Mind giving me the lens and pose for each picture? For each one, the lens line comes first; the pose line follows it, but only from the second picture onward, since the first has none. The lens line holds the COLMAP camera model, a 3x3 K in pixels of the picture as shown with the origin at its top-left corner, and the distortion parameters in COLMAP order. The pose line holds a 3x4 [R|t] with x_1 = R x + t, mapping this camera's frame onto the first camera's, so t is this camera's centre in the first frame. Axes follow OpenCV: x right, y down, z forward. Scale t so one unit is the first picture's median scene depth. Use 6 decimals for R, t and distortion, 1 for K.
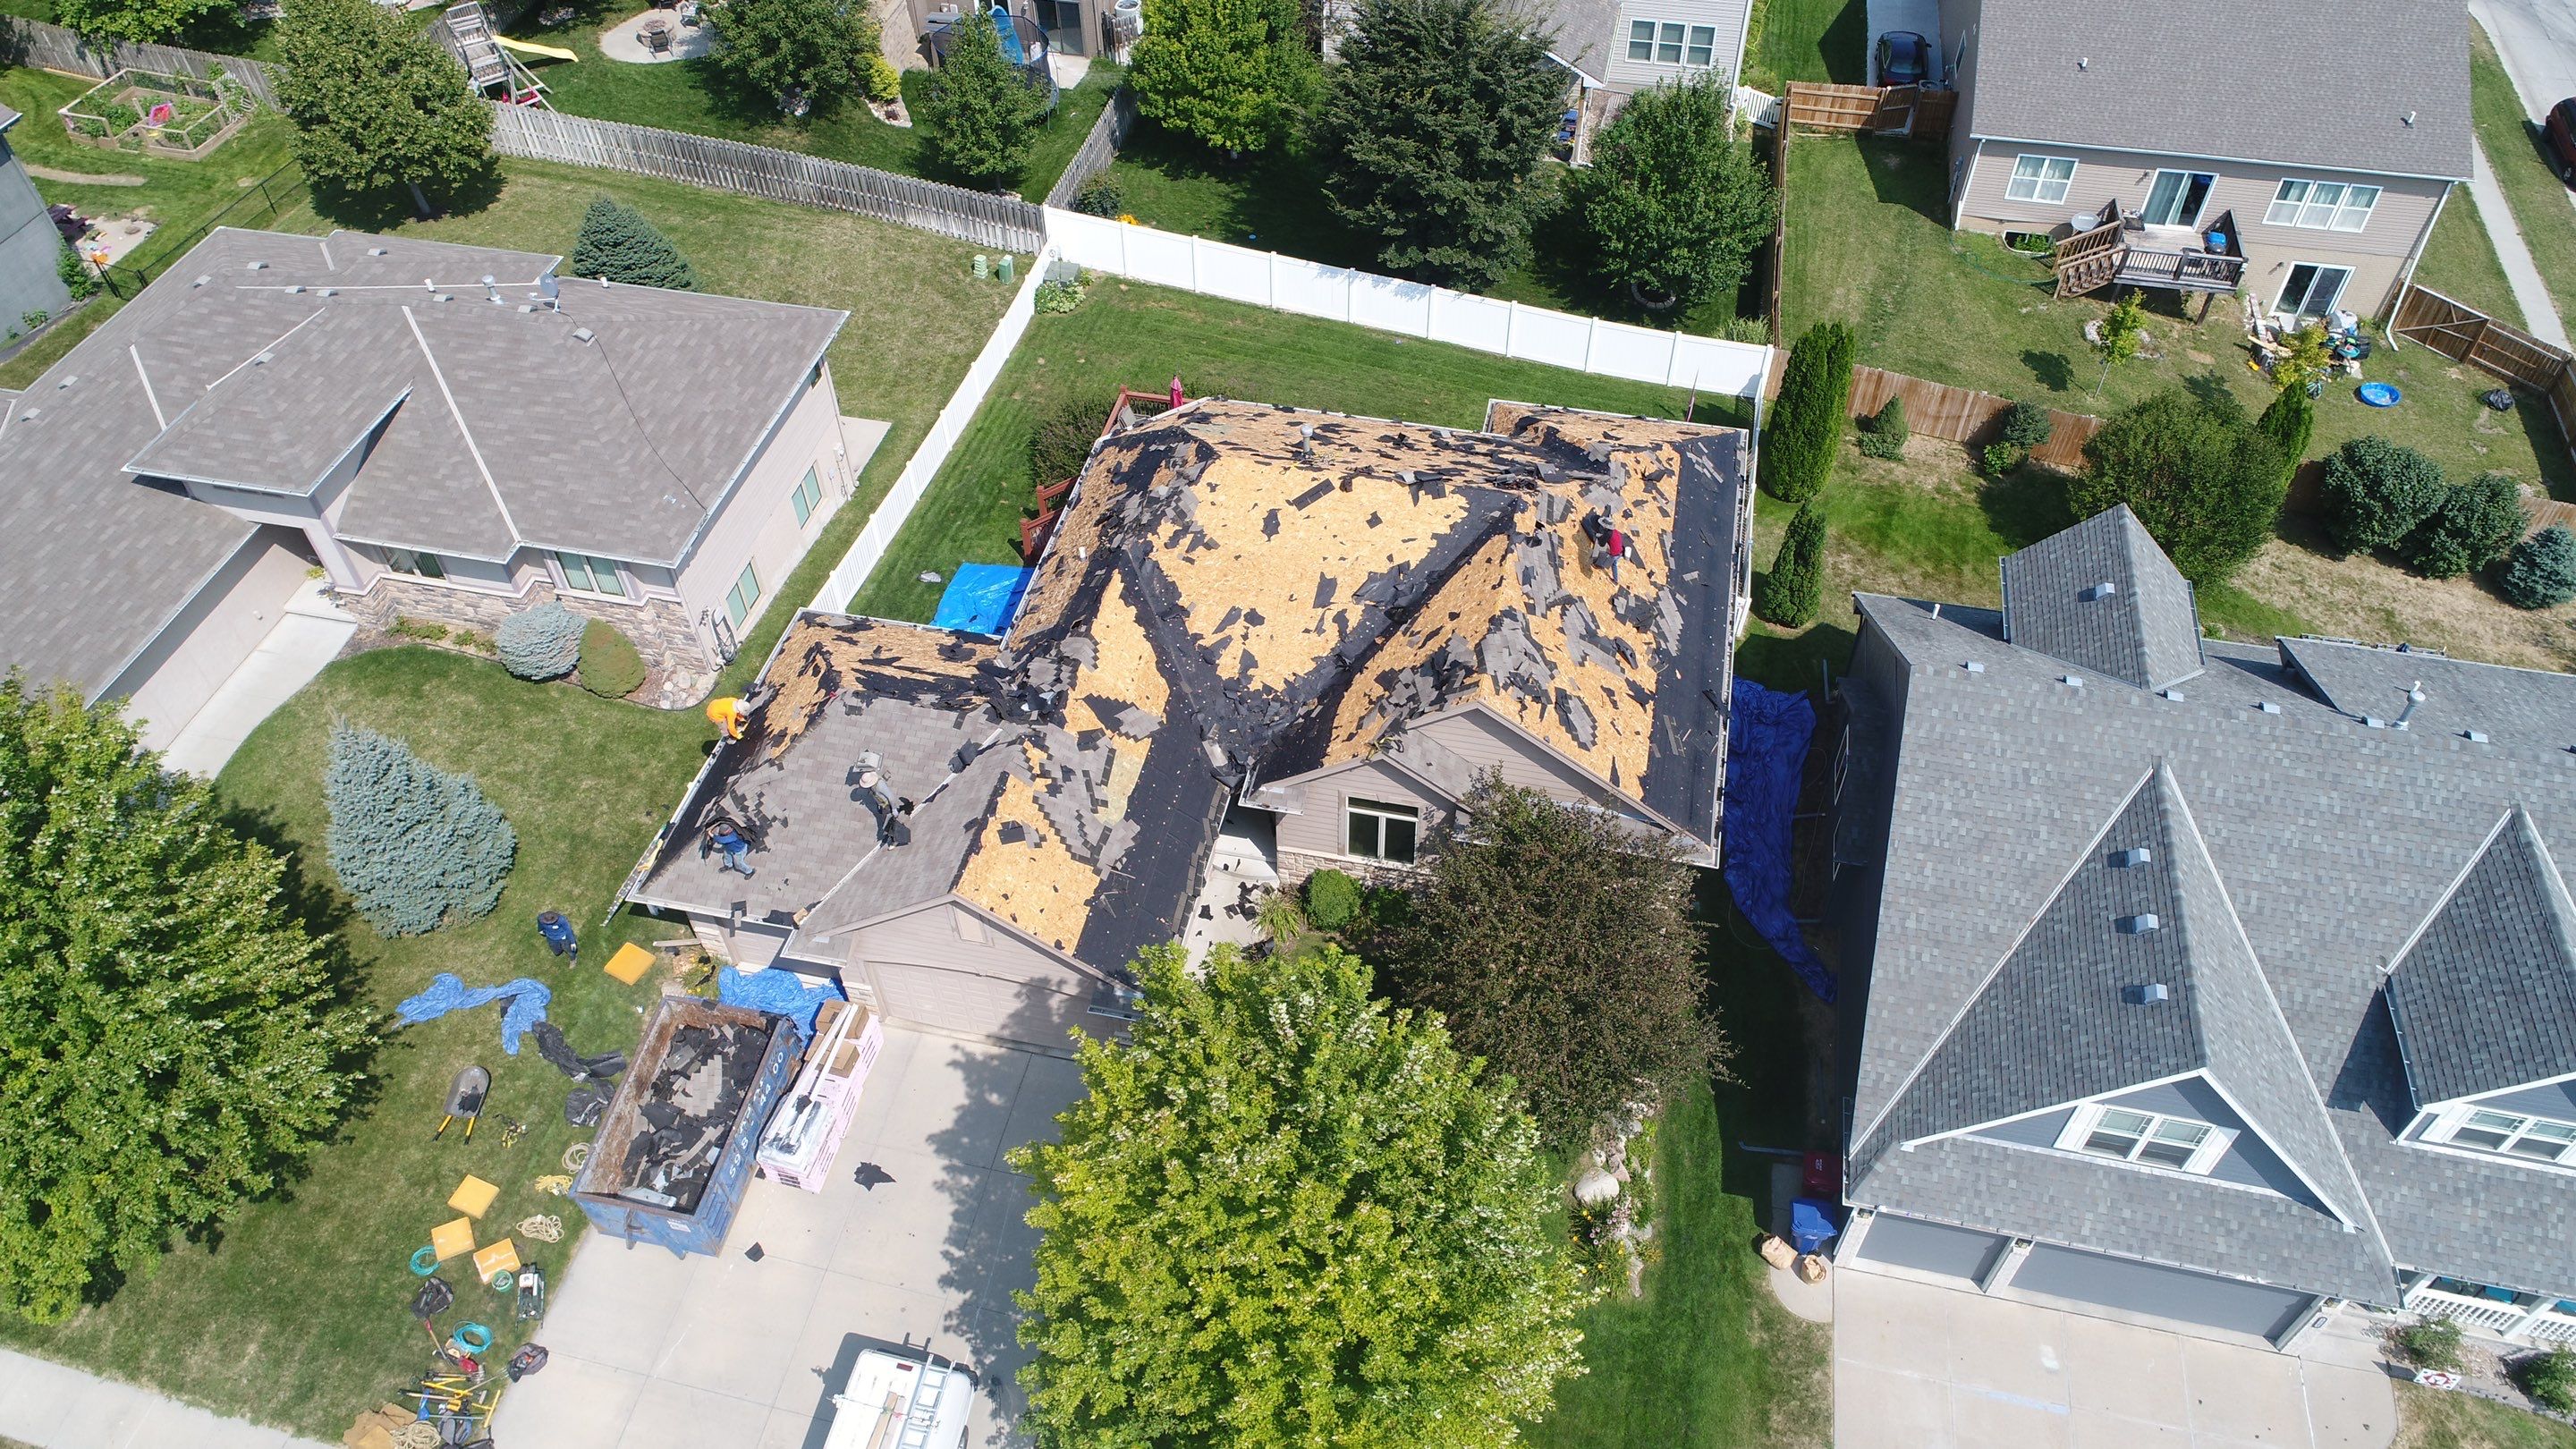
lens RADIAL K [[1747.7, 0, 1293.8], [0, 1747.7, 740.4], [0, 0, 1]] dist [0.006429, -0.003897]
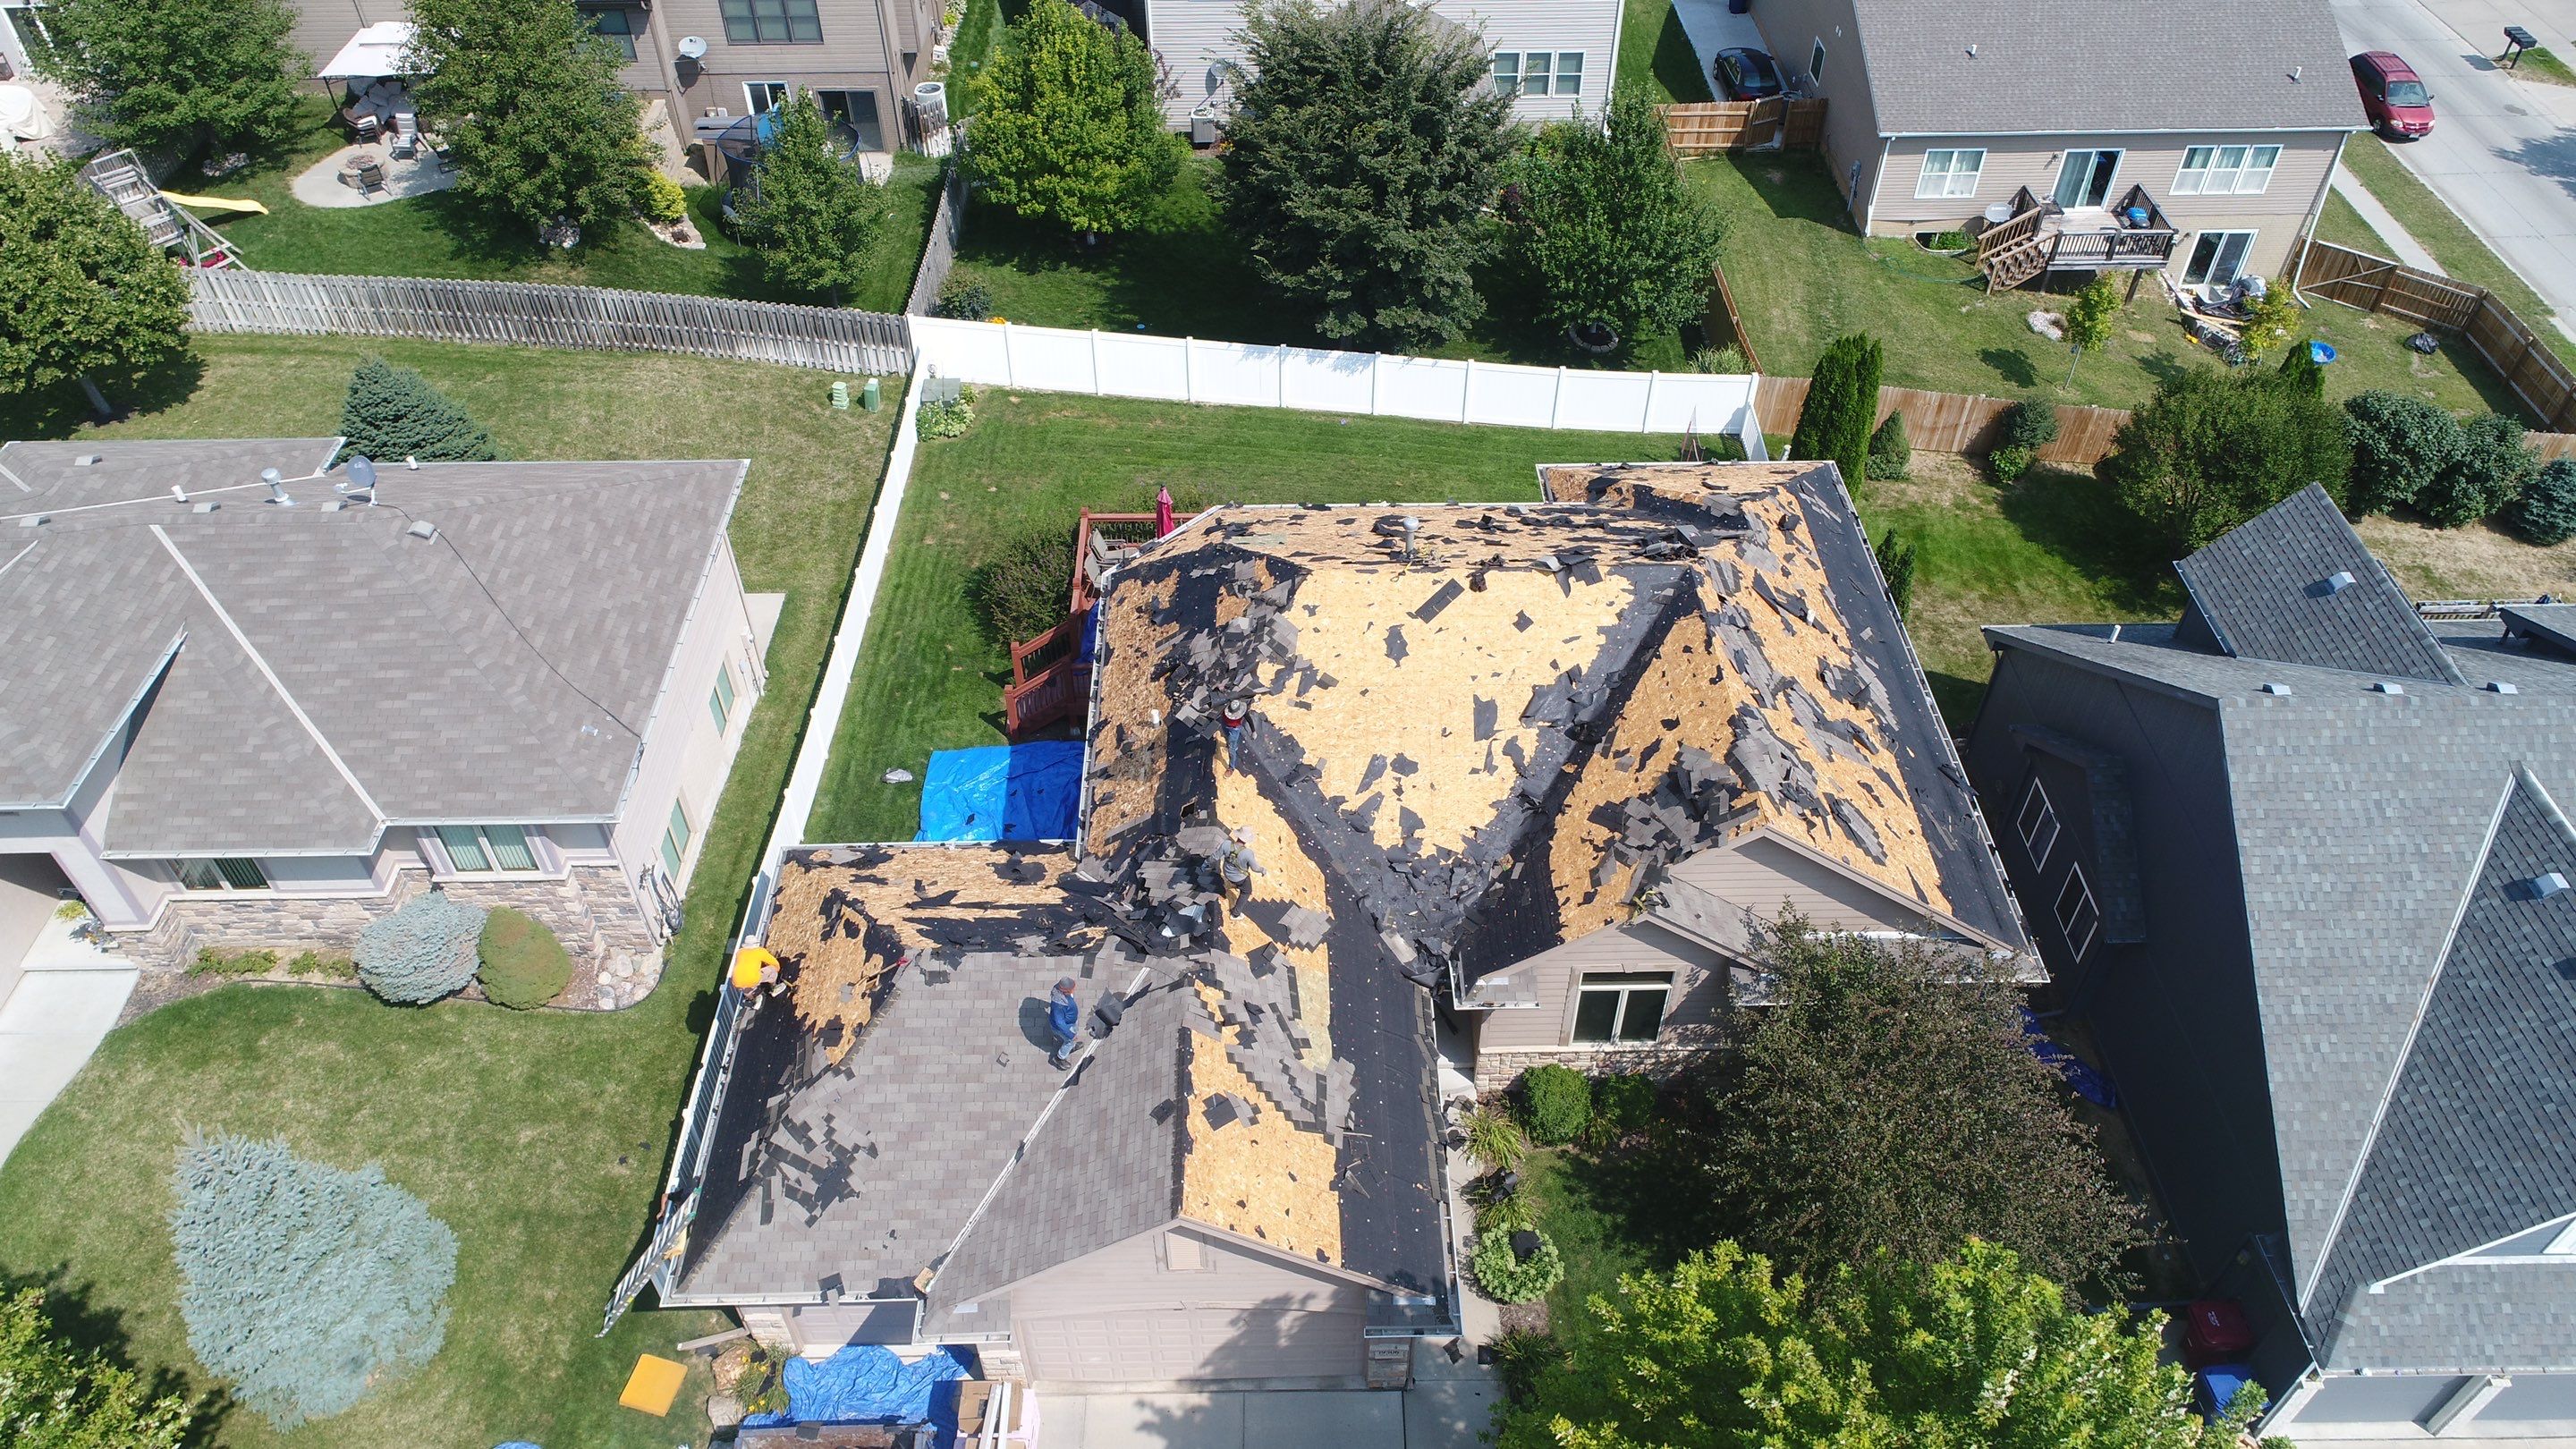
lens RADIAL K [[1747.7, 0, 1295.7], [0, 1747.7, 737.5], [0, 0, 1]] dist [0.006429, -0.003897]
pose [[0.972562, -0.154441, 0.173985, -0.186049], [0.164747, 0.985246, -0.046347, -0.049158], [-0.164260, 0.073739, 0.983657, 0.212897]]
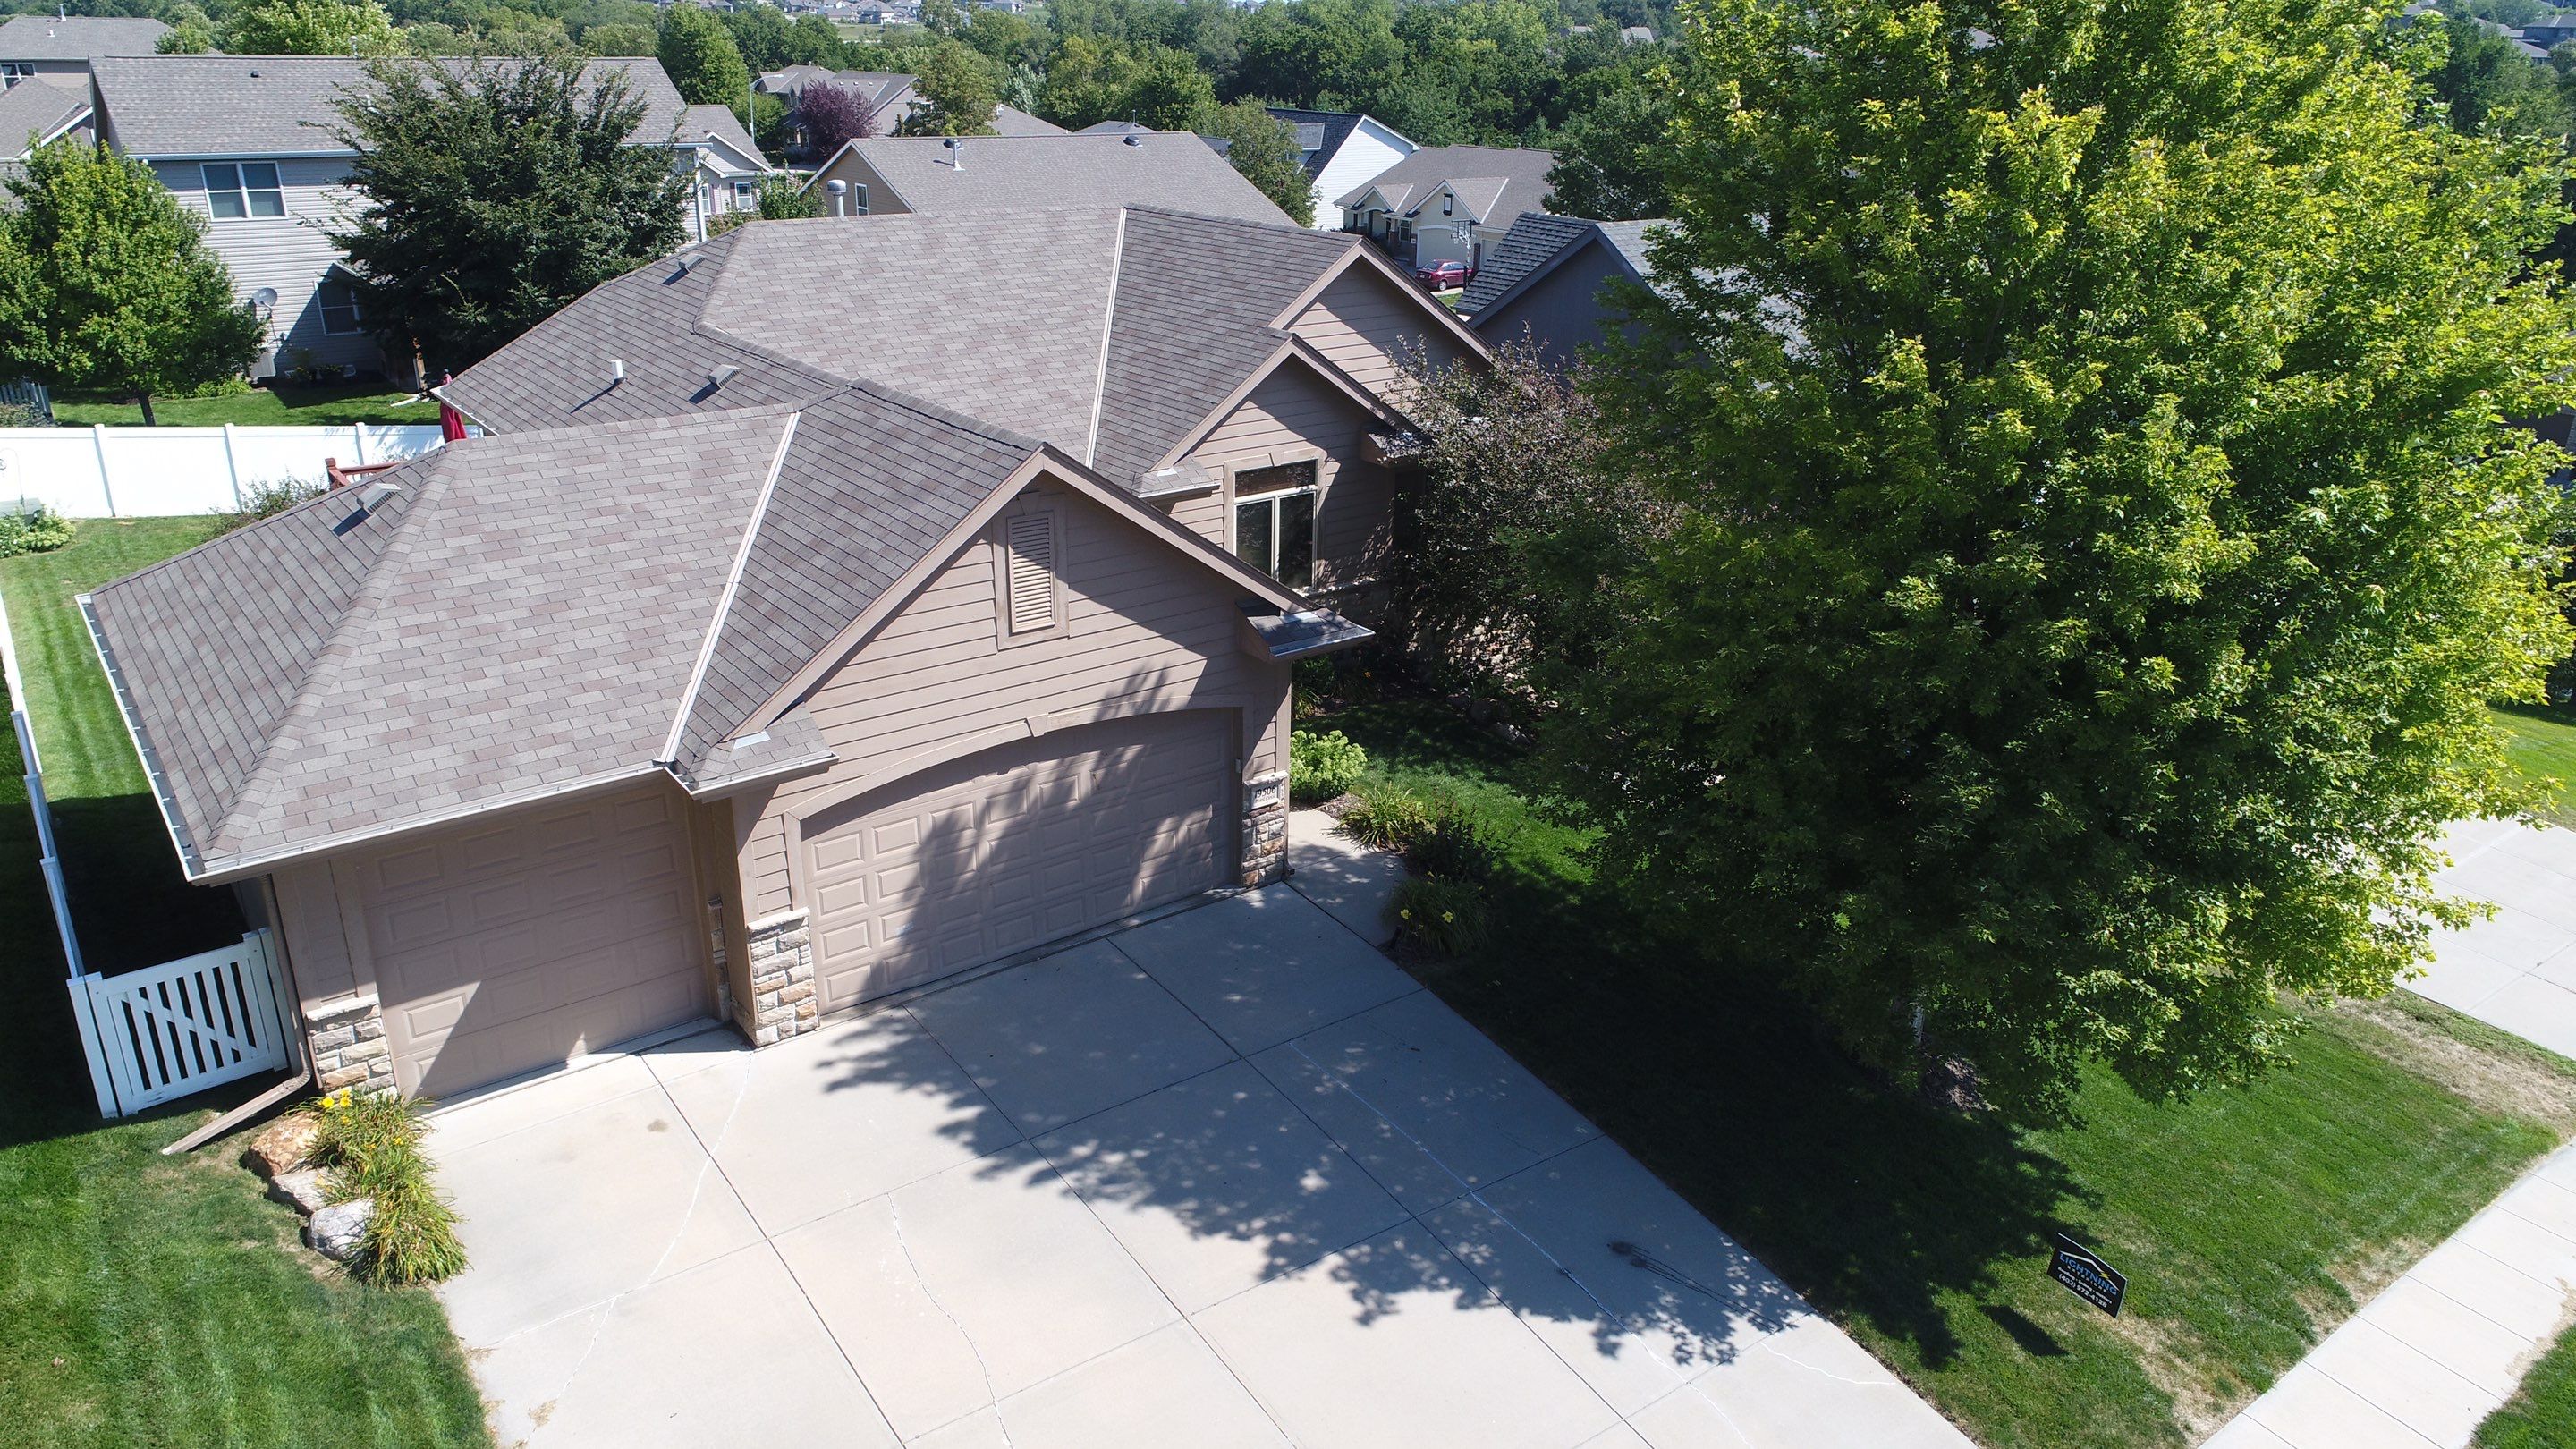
lens RADIAL K [[1747.7, 0, 1303.3], [0, 1747.7, 725.4], [0, 0, 1]] dist [0.006429, -0.003897]
pose [[0.641578, -0.260666, 0.721409, -0.413868], [0.548849, 0.813016, -0.194346, 0.228096], [-0.535858, 0.520633, 0.664679, 0.503419]]
